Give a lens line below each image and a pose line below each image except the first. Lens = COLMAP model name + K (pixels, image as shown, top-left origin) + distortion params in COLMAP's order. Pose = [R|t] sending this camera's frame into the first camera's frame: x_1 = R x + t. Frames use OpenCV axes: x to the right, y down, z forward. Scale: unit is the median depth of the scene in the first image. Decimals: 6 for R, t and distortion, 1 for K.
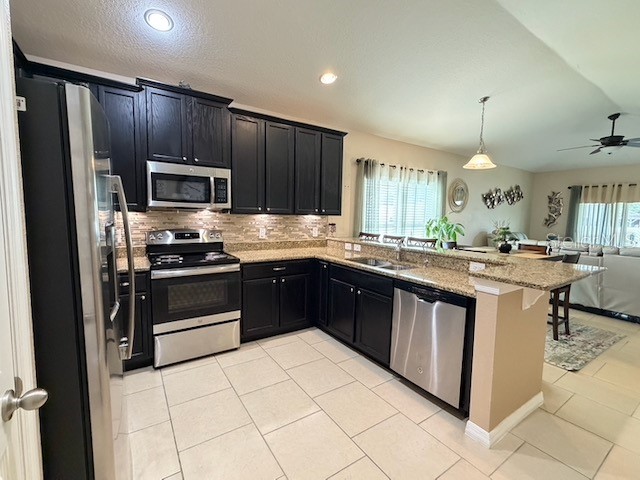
lens RADIAL K [[288.5, 0, 318.2], [0, 288.5, 240.1], [0, 0, 1]] dist [-0.000977, -0.000313]
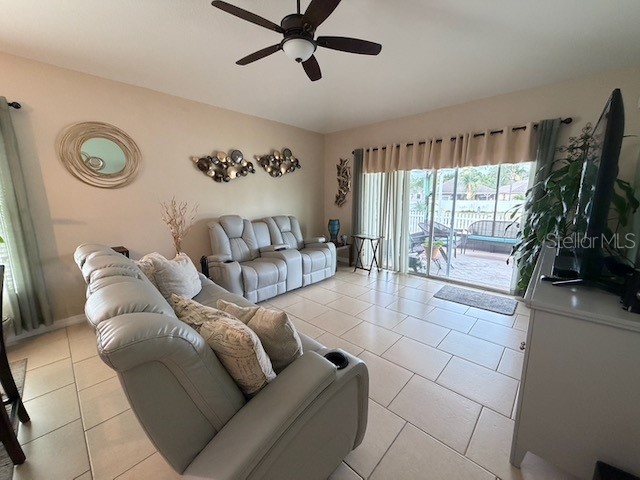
lens RADIAL K [[255.8, 0, 315.0], [0, 255.8, 240.2], [0, 0, 1]] dist [0.000503, 0.000032]
pose [[0.972334, -0.065782, 0.224143, 1.241111], [0.046729, 0.994910, 0.089279, -0.041408], [-0.228875, -0.076335, 0.970458, 0.737352]]
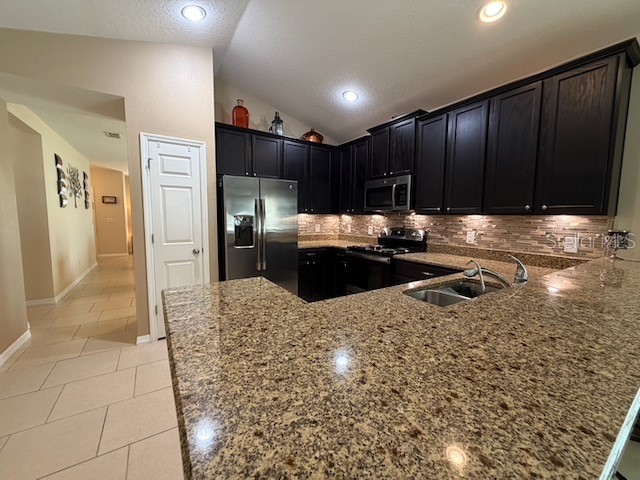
lens RADIAL K [[255.8, 0, 317.4], [0, 255.8, 240.5], [0, 0, 1]] dist [0.000503, 0.000032]
pose [[-0.012059, 0.073925, -0.997191, 0.573093], [-0.102695, 0.991898, 0.074774, -0.024919], [0.994640, 0.103308, -0.004370, 0.546515]]
